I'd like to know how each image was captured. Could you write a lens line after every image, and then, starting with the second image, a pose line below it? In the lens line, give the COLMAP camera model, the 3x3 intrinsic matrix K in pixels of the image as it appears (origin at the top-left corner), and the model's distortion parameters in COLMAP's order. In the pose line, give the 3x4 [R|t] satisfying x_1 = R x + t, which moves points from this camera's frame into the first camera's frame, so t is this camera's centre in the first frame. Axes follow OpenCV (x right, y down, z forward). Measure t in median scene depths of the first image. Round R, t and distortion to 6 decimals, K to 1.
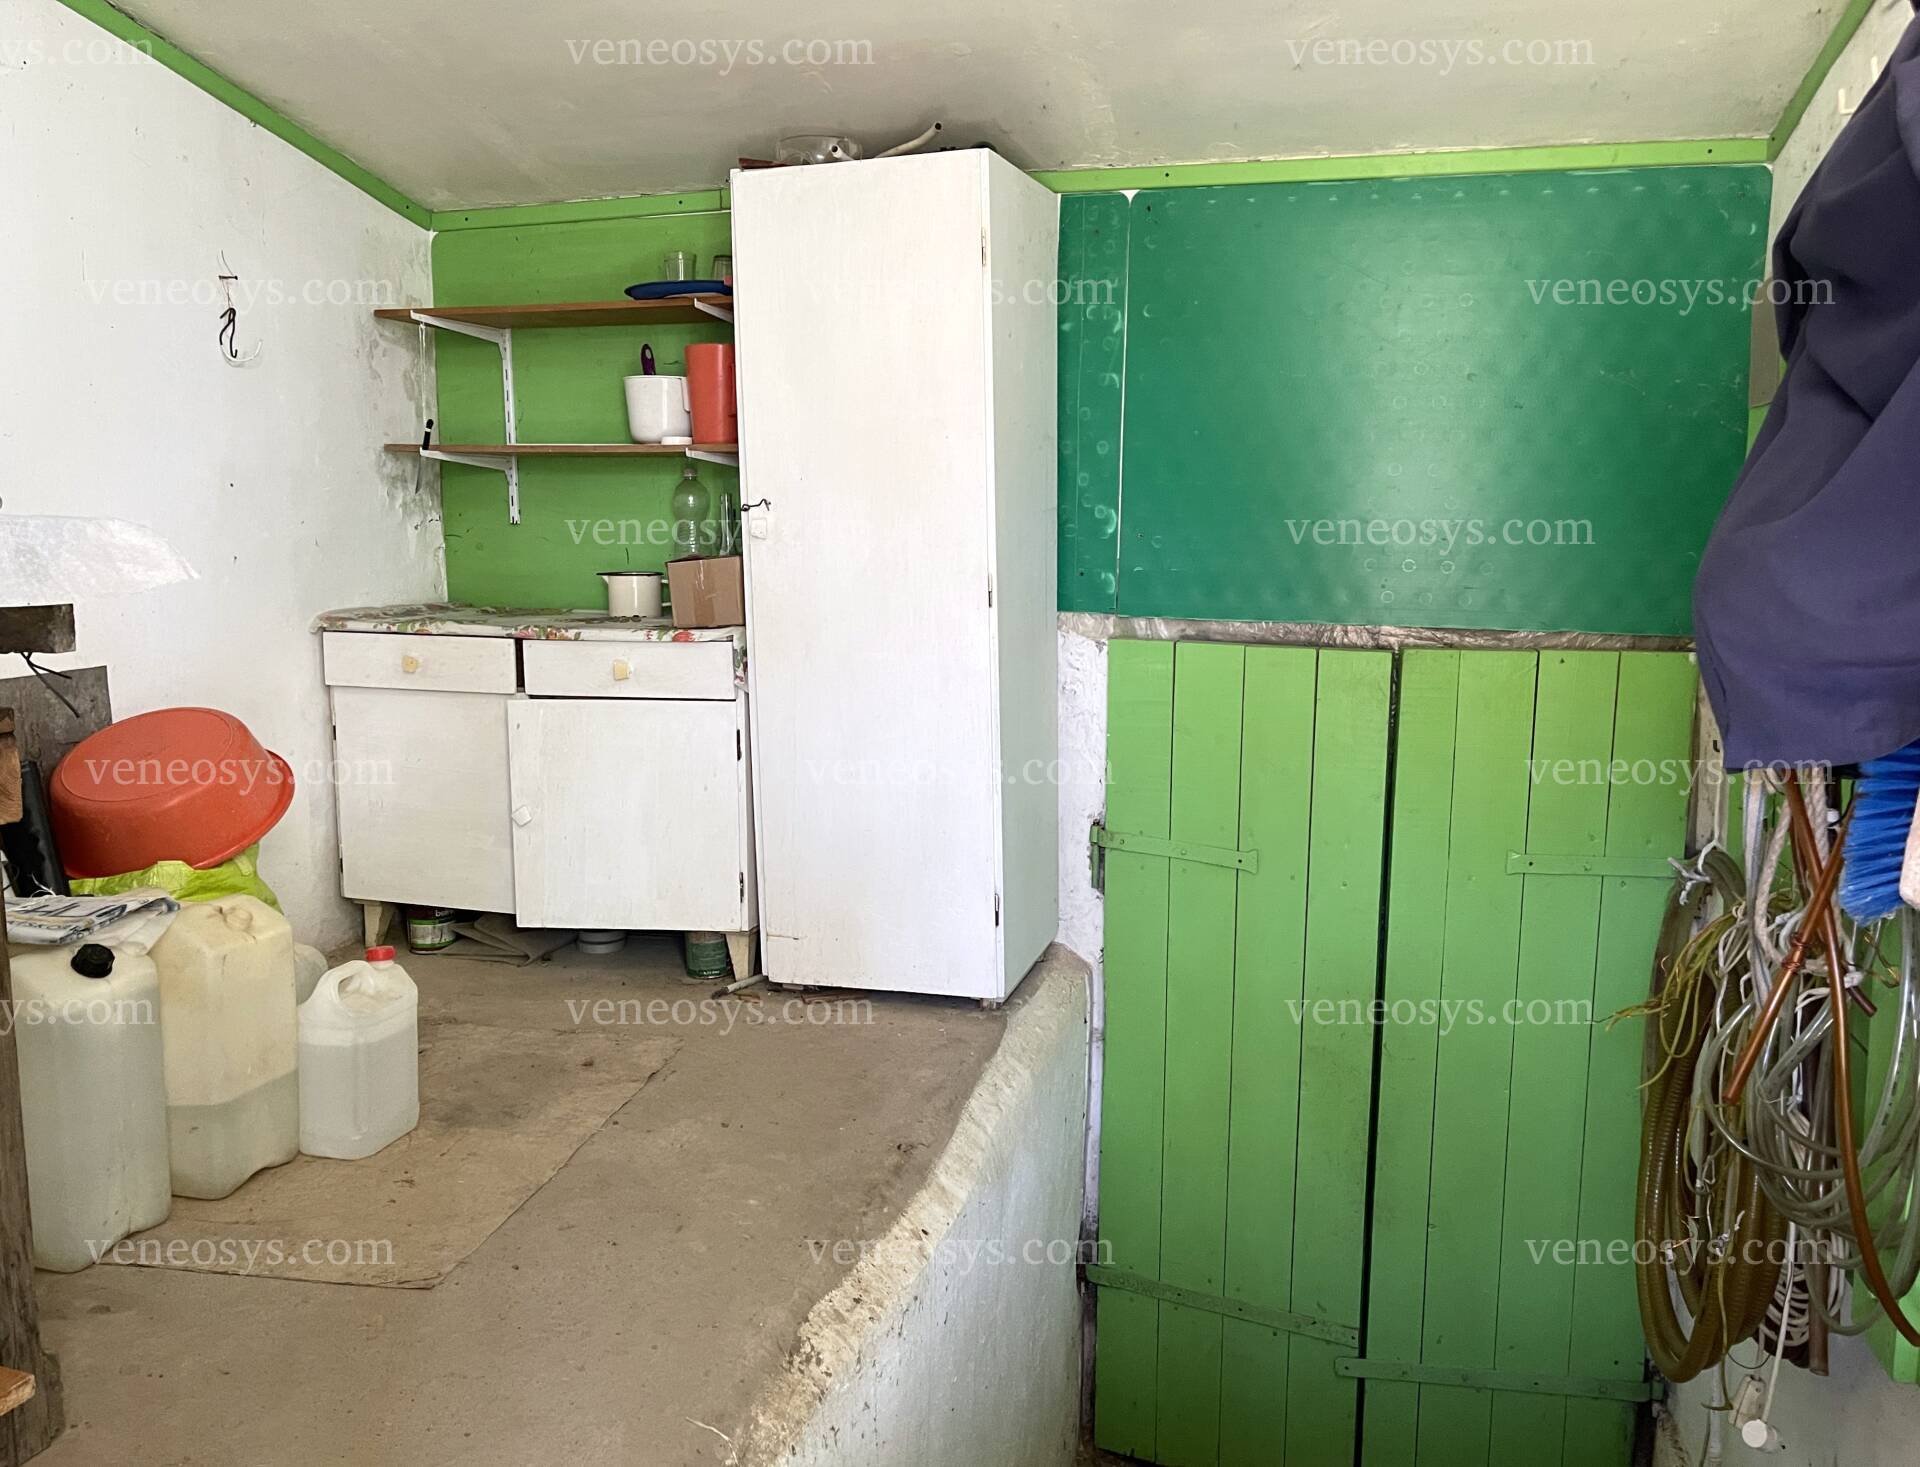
lens RADIAL K [[1635.0, 0, 960.0], [0, 1635.0, 733.5], [0, 0, 1]] dist [0.013584, 0.013026]
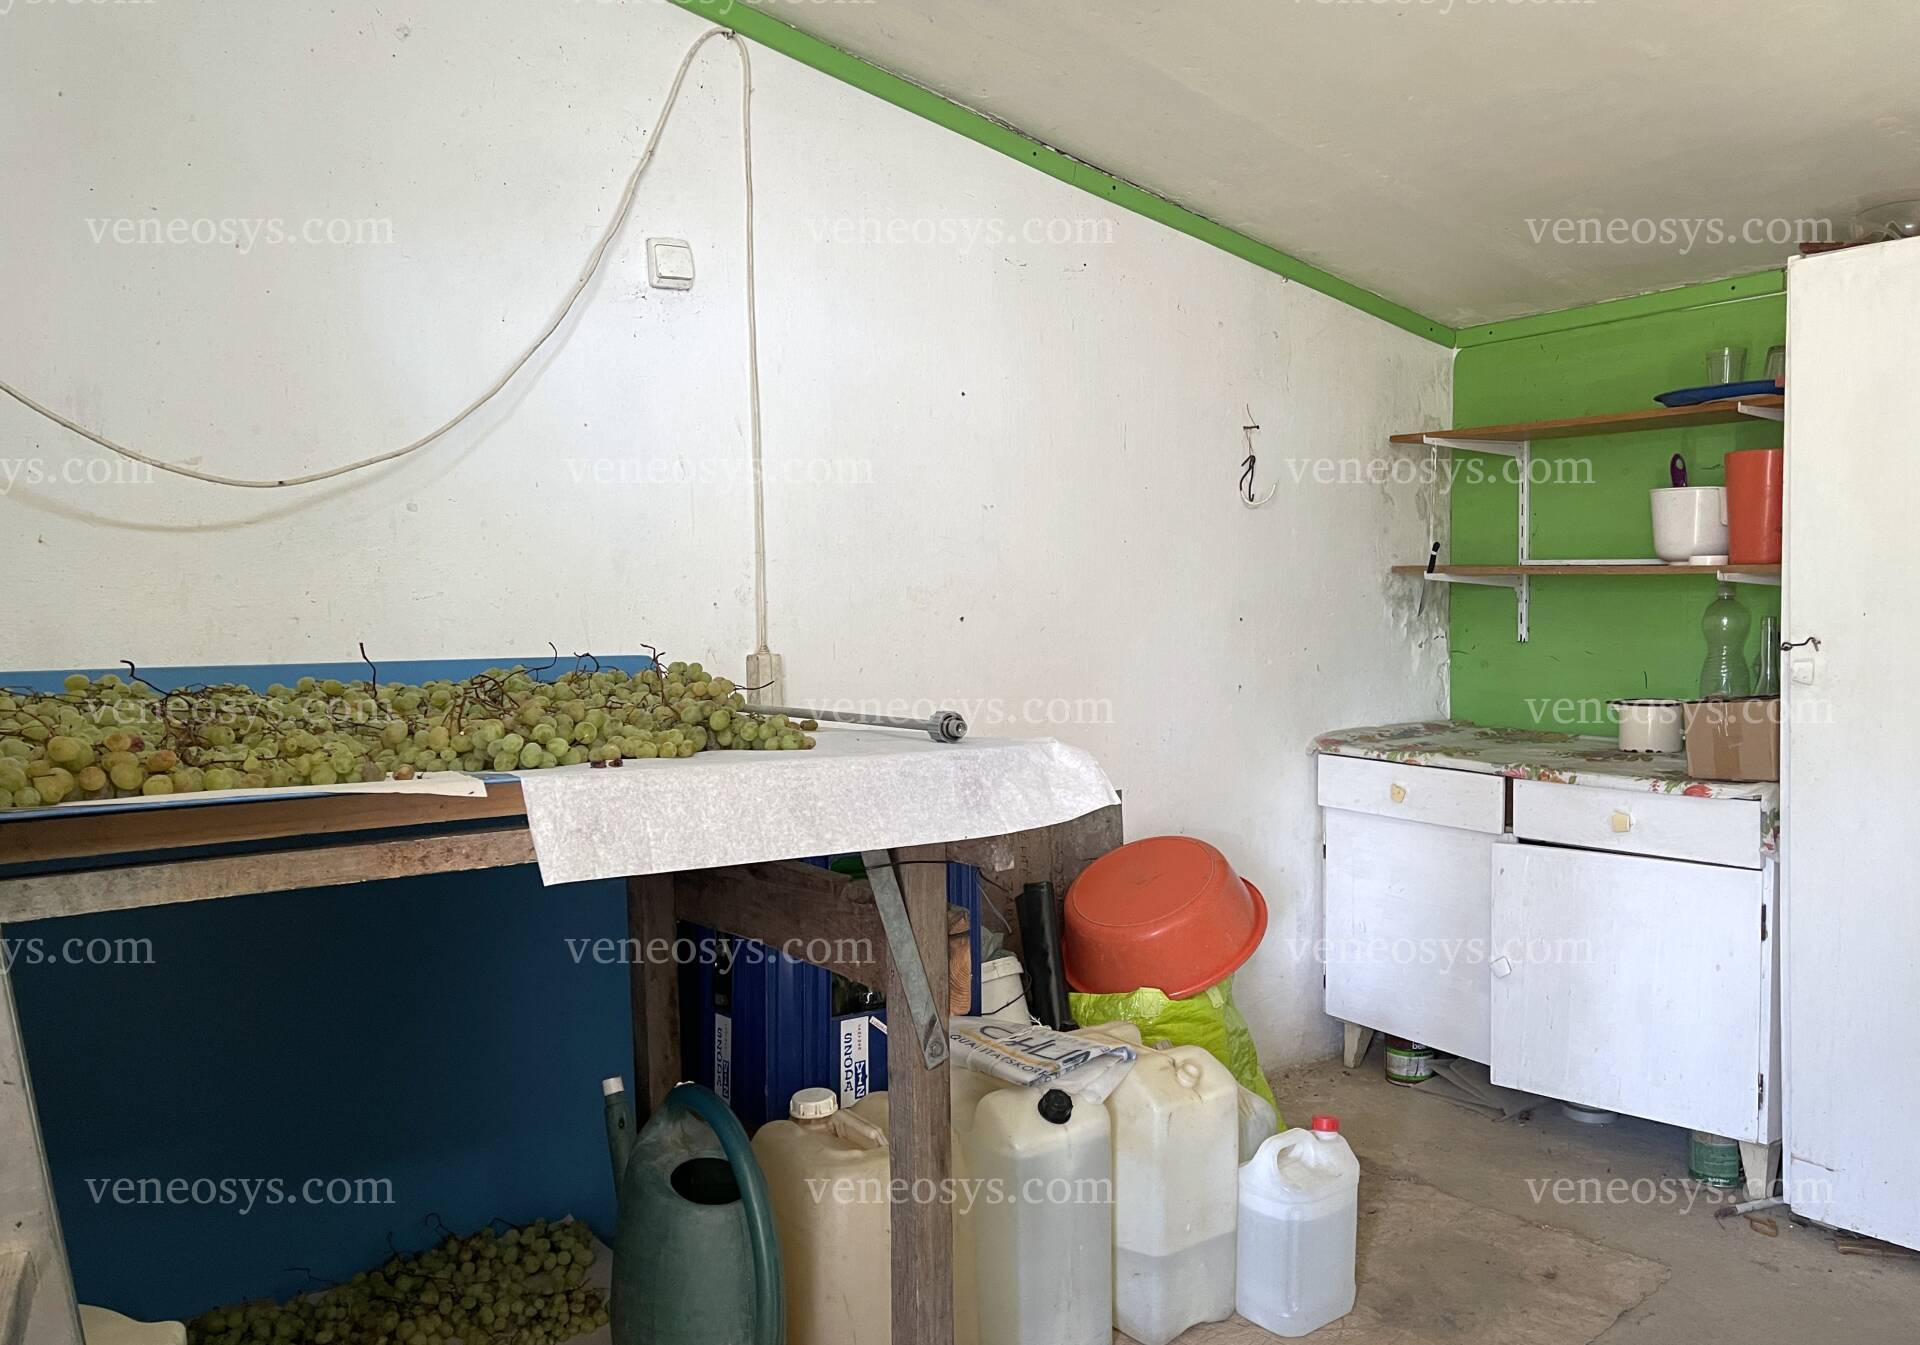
lens RADIAL K [[1499.2, 0, 960.0], [0, 1499.2, 672.5], [0, 0, 1]] dist [0.066007, -0.053190]
pose [[0.785766, 0.034837, -0.617542, 0.021791], [-0.056120, 0.998310, -0.015090, -0.087599], [0.615973, 0.046514, 0.786393, 0.105069]]
